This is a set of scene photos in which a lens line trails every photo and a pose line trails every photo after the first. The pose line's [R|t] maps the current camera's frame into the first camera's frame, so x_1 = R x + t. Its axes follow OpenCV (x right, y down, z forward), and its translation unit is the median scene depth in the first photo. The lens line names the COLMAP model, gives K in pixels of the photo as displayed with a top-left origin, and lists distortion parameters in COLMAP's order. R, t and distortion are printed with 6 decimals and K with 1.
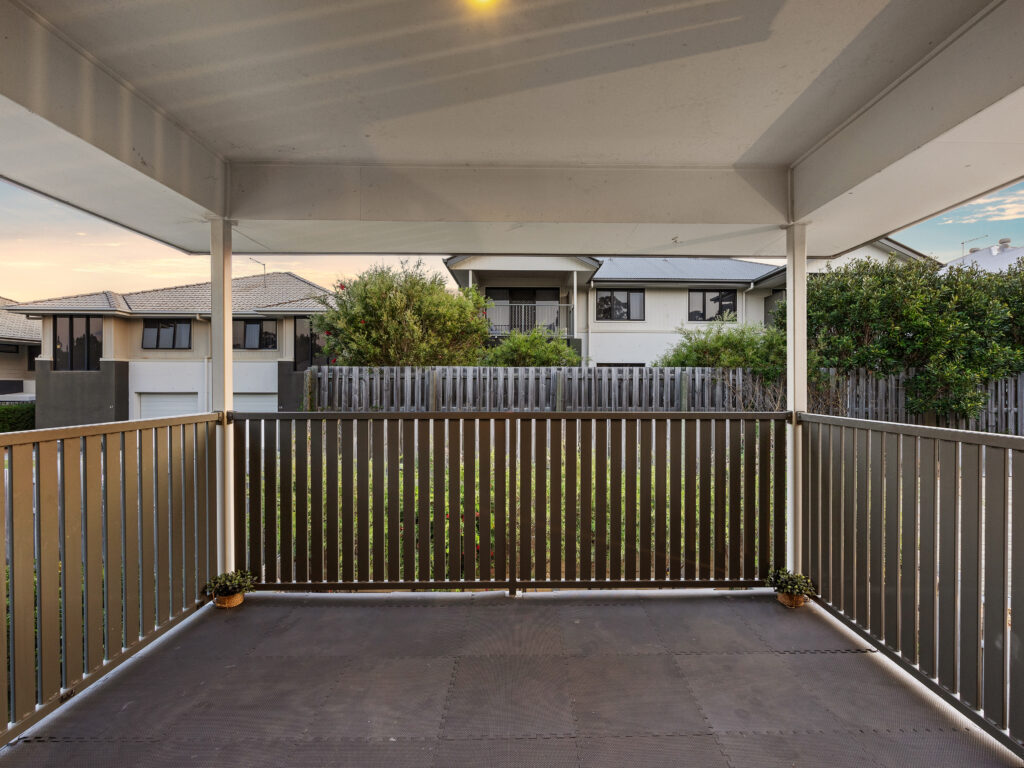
lens RADIAL K [[440.2, 0, 512.9], [0, 440.2, 387.2], [0, 0, 1]] dist [-0.001651, -0.000036]
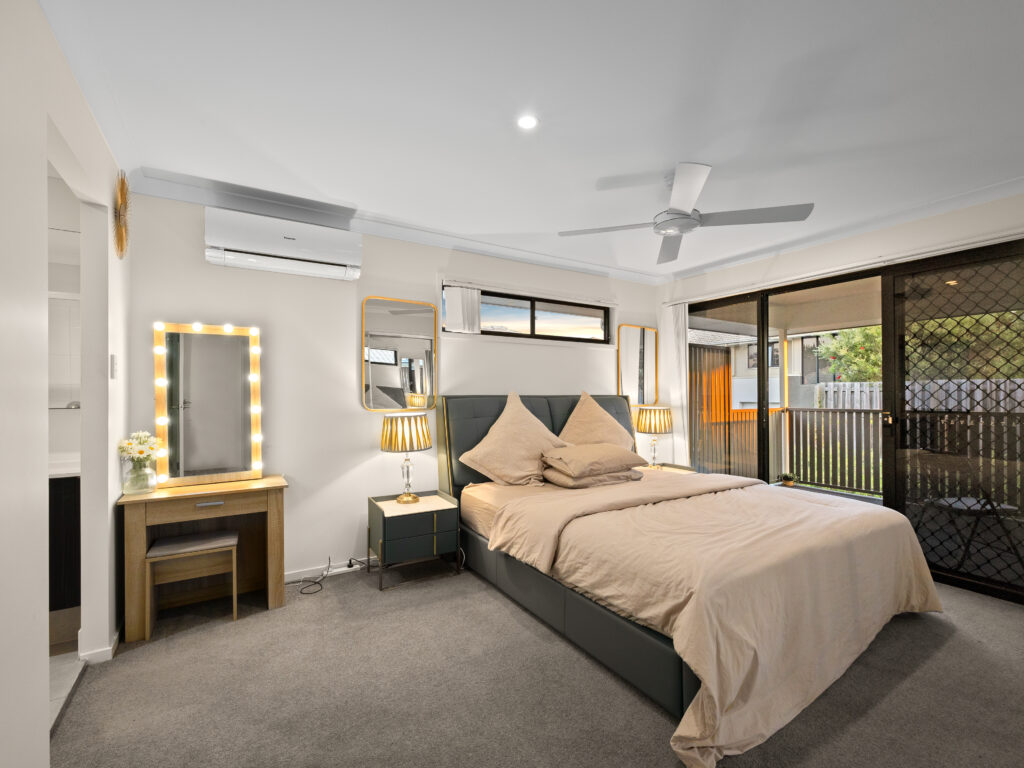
lens RADIAL K [[440.2, 0, 512.9], [0, 440.2, 387.2], [0, 0, 1]] dist [-0.001651, -0.000036]
pose [[0.510842, -0.026388, -0.859270, 0.431703], [0.003778, 0.999588, -0.028451, 0.002529], [0.859666, 0.011288, 0.510731, -0.975483]]
